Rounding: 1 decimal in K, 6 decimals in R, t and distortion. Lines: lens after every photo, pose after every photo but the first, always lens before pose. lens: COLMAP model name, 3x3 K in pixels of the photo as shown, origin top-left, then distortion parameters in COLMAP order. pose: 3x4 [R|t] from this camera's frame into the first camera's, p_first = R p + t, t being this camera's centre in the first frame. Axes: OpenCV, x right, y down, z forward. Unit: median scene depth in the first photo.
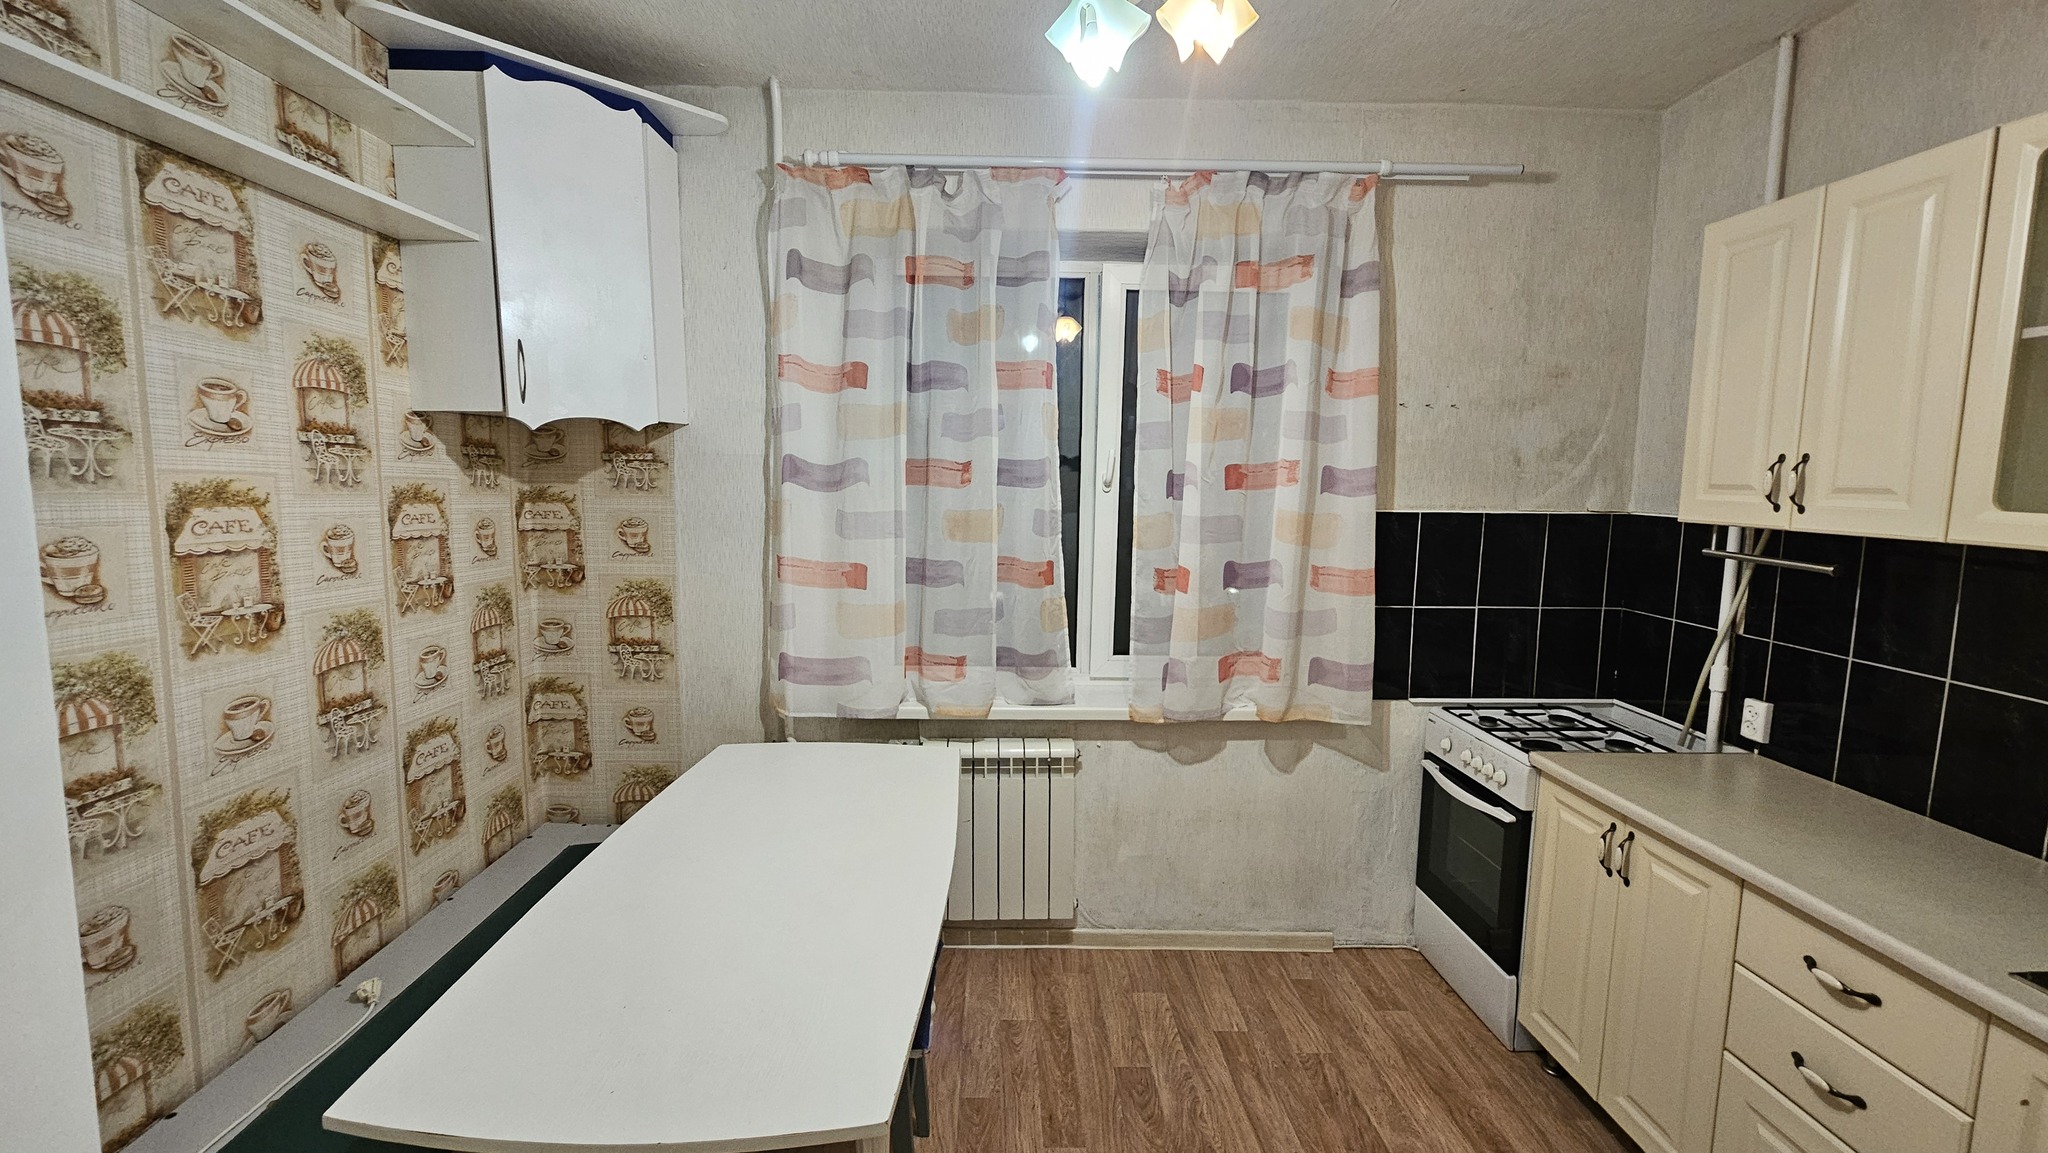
lens RADIAL K [[842.7, 0, 1008.5], [0, 842.7, 568.3], [0, 0, 1]] dist [-0.004319, 0.002176]
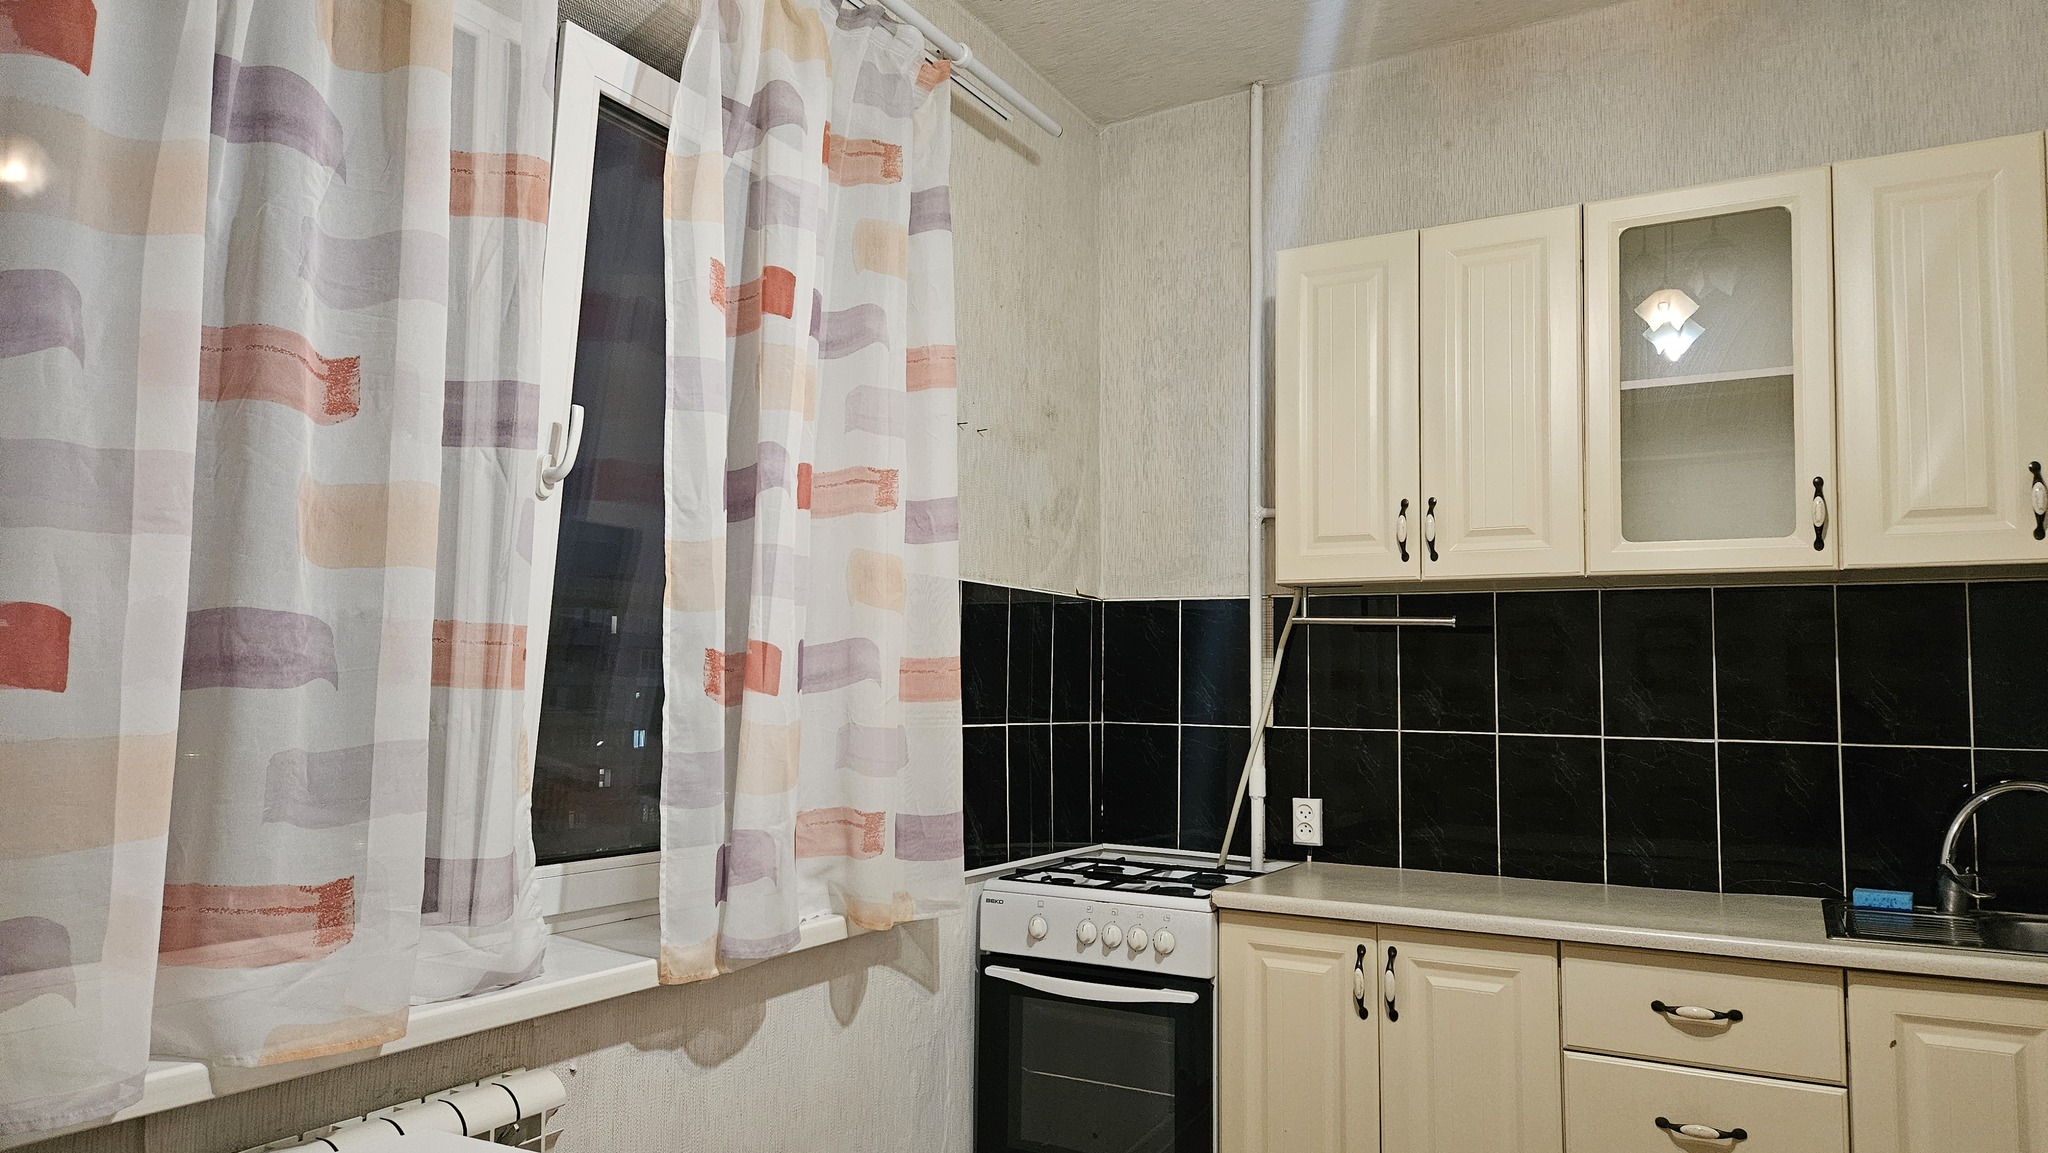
lens RADIAL K [[1364.3, 0, 999.7], [0, 1364.3, 593.5], [0, 0, 1]] dist [0.070925, -0.059469]
pose [[0.511420, 0.061649, 0.857117, -0.476018], [0.089167, 0.988232, -0.124283, 0.091551], [-0.854692, 0.139988, 0.499905, 0.505915]]
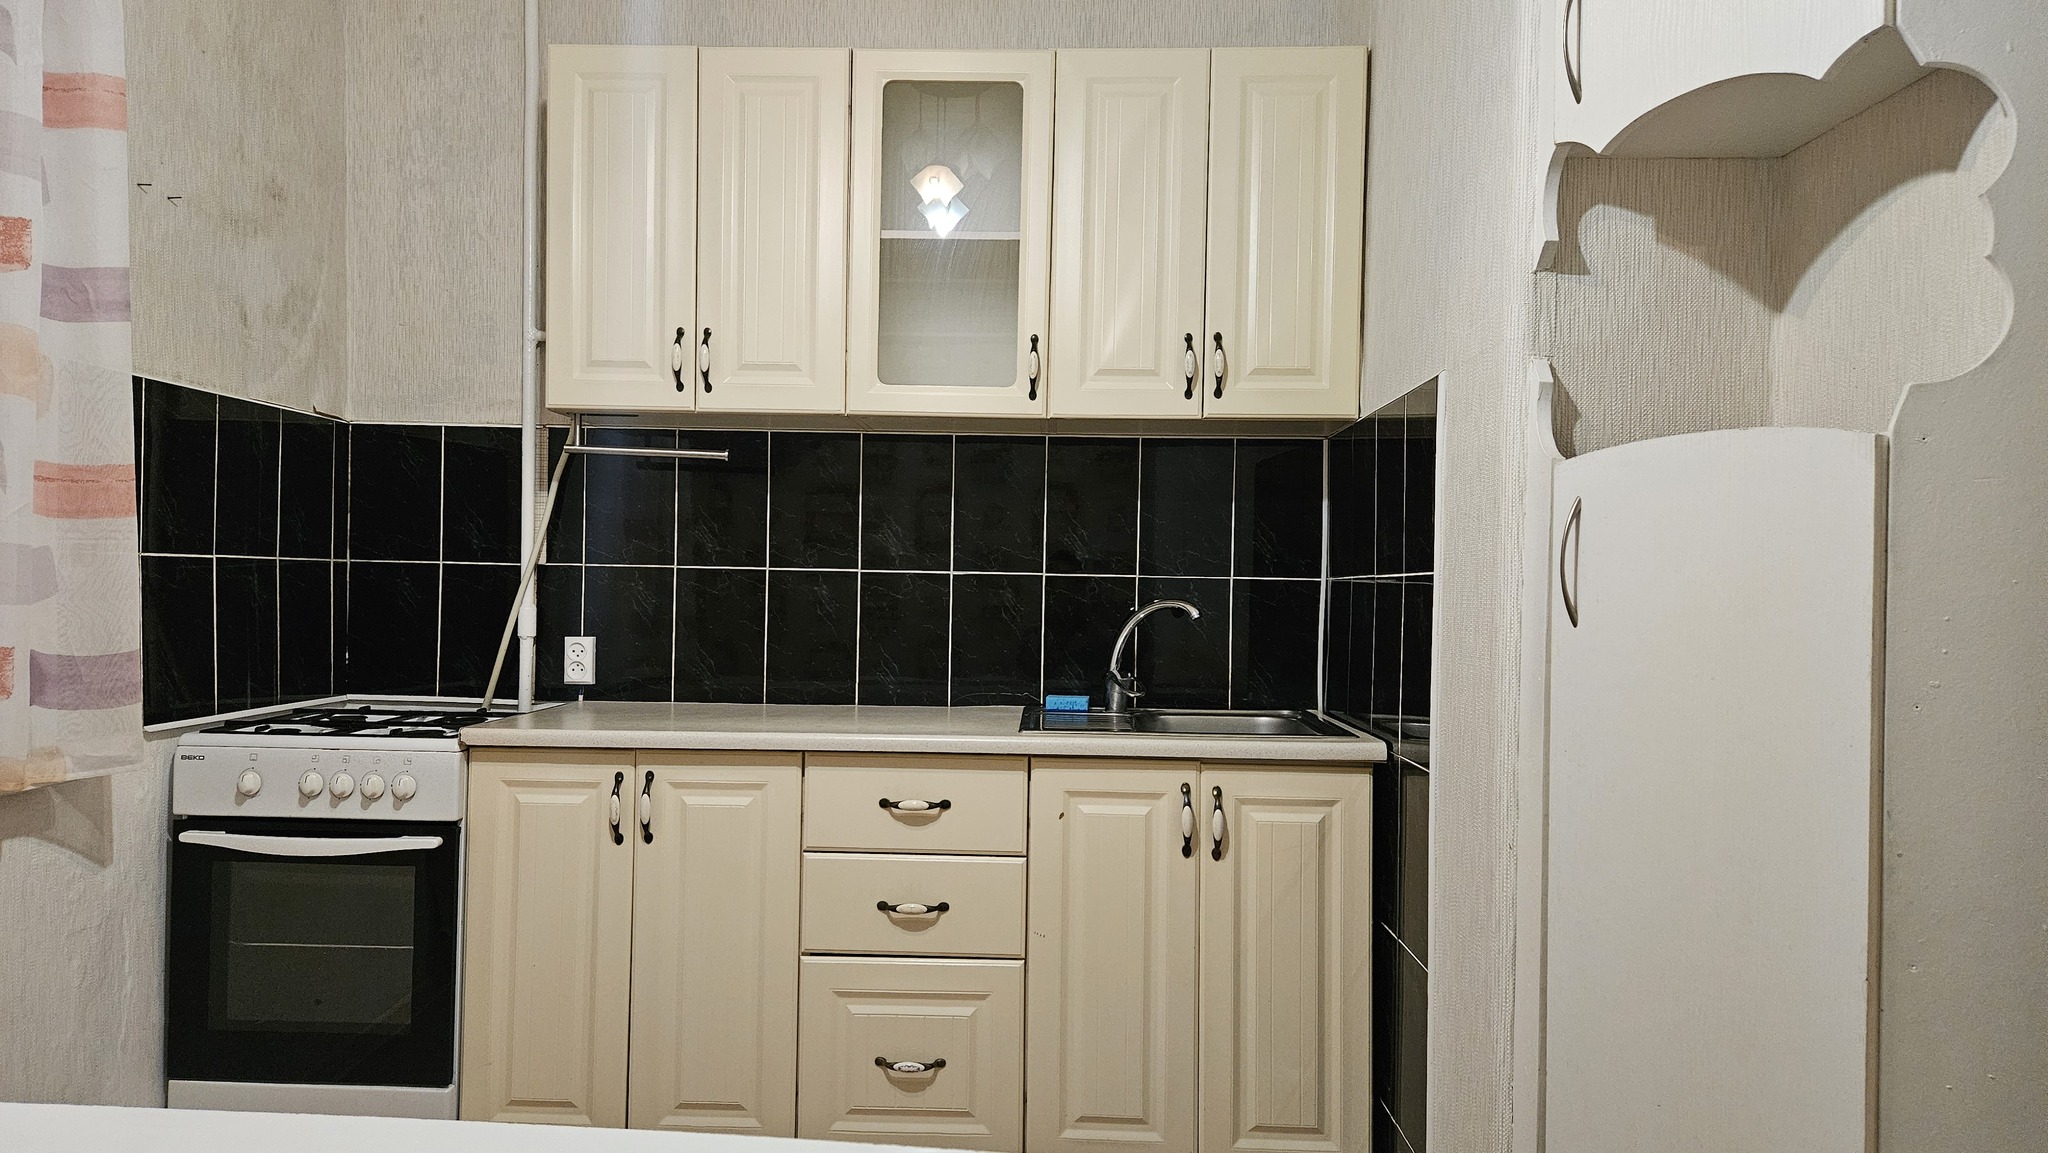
lens RADIAL K [[1364.3, 0, 995.8], [0, 1364.3, 590.0], [0, 0, 1]] dist [0.070925, -0.059469]
pose [[0.058192, -0.012748, 0.998224, -0.435597], [0.096509, 0.995307, 0.007084, 0.134799], [-0.993630, 0.095925, 0.059149, 0.474343]]
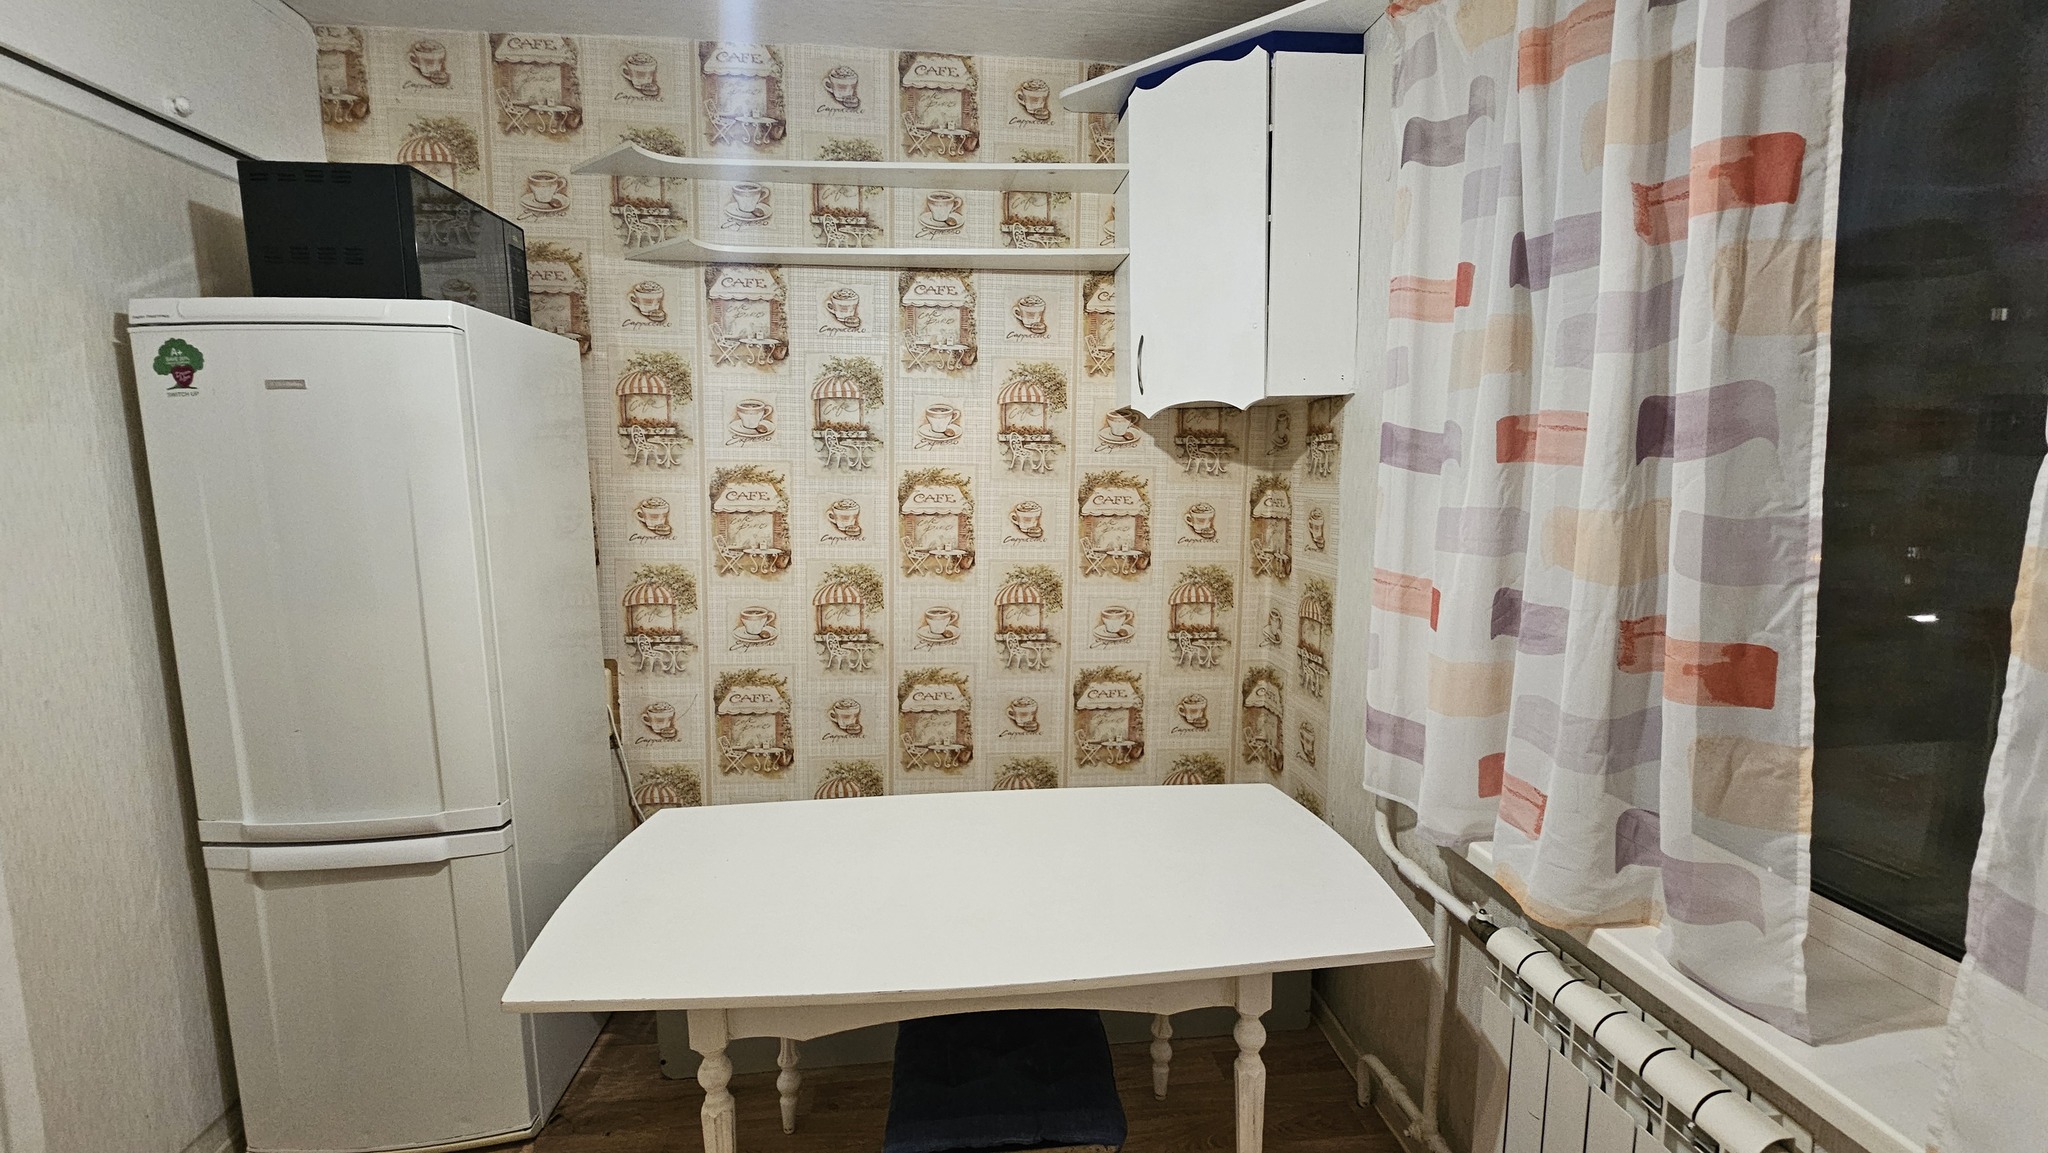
lens RADIAL K [[801.4, 0, 1027.5], [0, 801.4, 571.1], [0, 0, 1]] dist [-0.009150, 0.001148]
pose [[0.082490, 0.104121, -0.991138, 0.419749], [-0.098980, 0.990466, 0.095812, -0.052873], [0.991664, 0.090199, 0.092009, 0.735251]]
